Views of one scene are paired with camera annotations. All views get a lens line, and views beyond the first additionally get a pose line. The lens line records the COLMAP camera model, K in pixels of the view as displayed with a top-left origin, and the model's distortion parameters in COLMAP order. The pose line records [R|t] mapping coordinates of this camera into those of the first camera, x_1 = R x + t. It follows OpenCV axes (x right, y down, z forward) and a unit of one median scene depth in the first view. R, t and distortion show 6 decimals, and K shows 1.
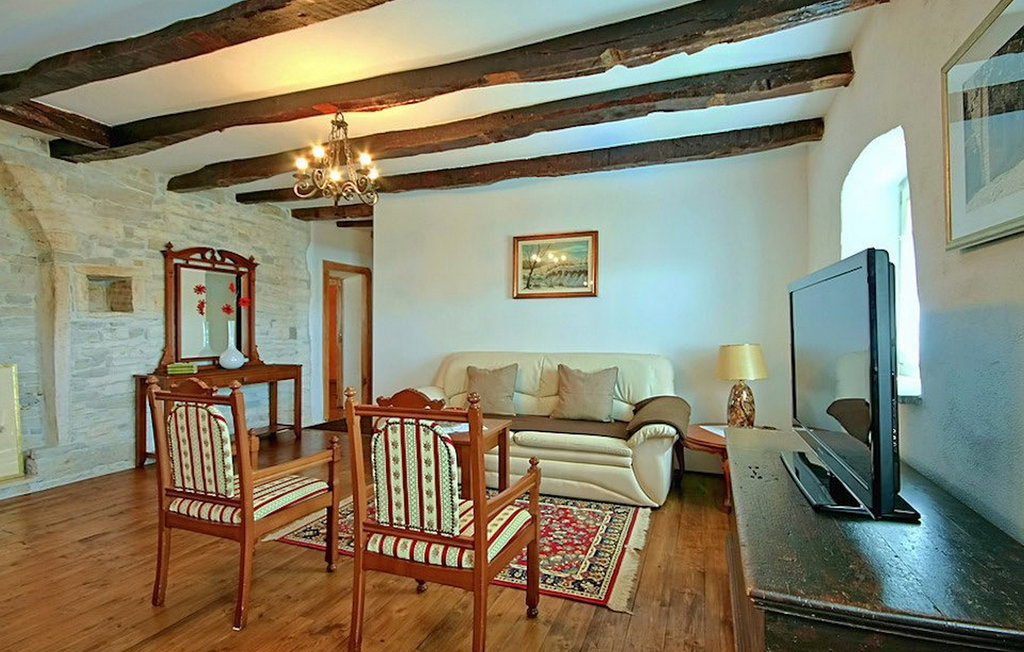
lens RADIAL K [[474.7, 0, 512.0], [0, 474.7, 326.0], [0, 0, 1]] dist [0.002357, -0.009754]
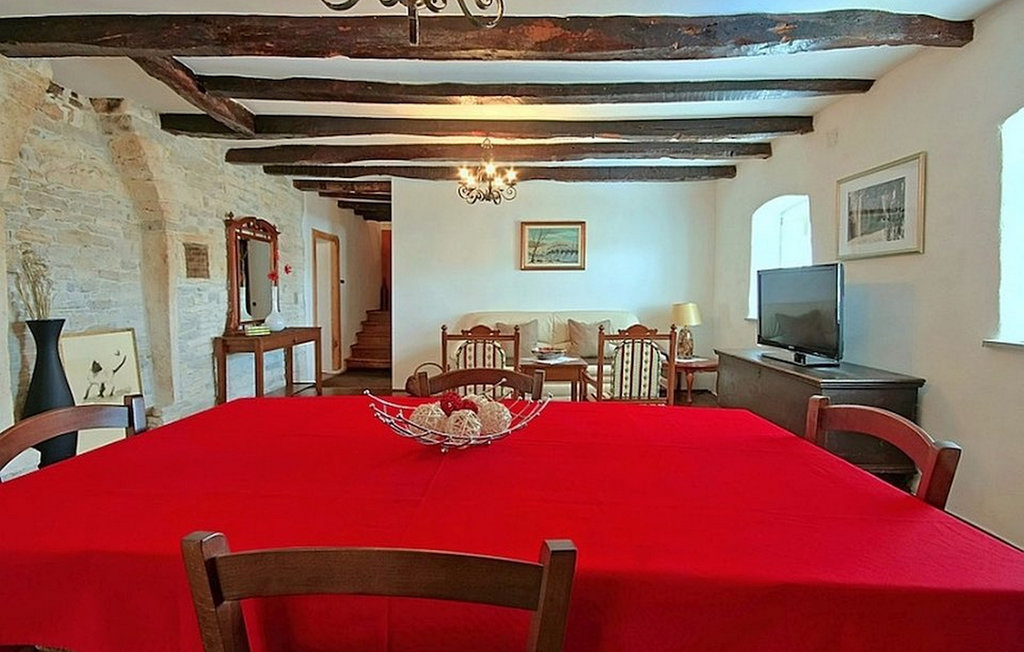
lens RADIAL K [[495.7, 0, 514.1], [0, 495.7, 304.6], [0, 0, 1]] dist [-0.000453, 0.000217]
pose [[0.930140, -0.009702, 0.367078, -0.577142], [-0.000417, 0.999622, 0.027477, -0.000914], [-0.367206, -0.025711, 0.929784, -0.278121]]
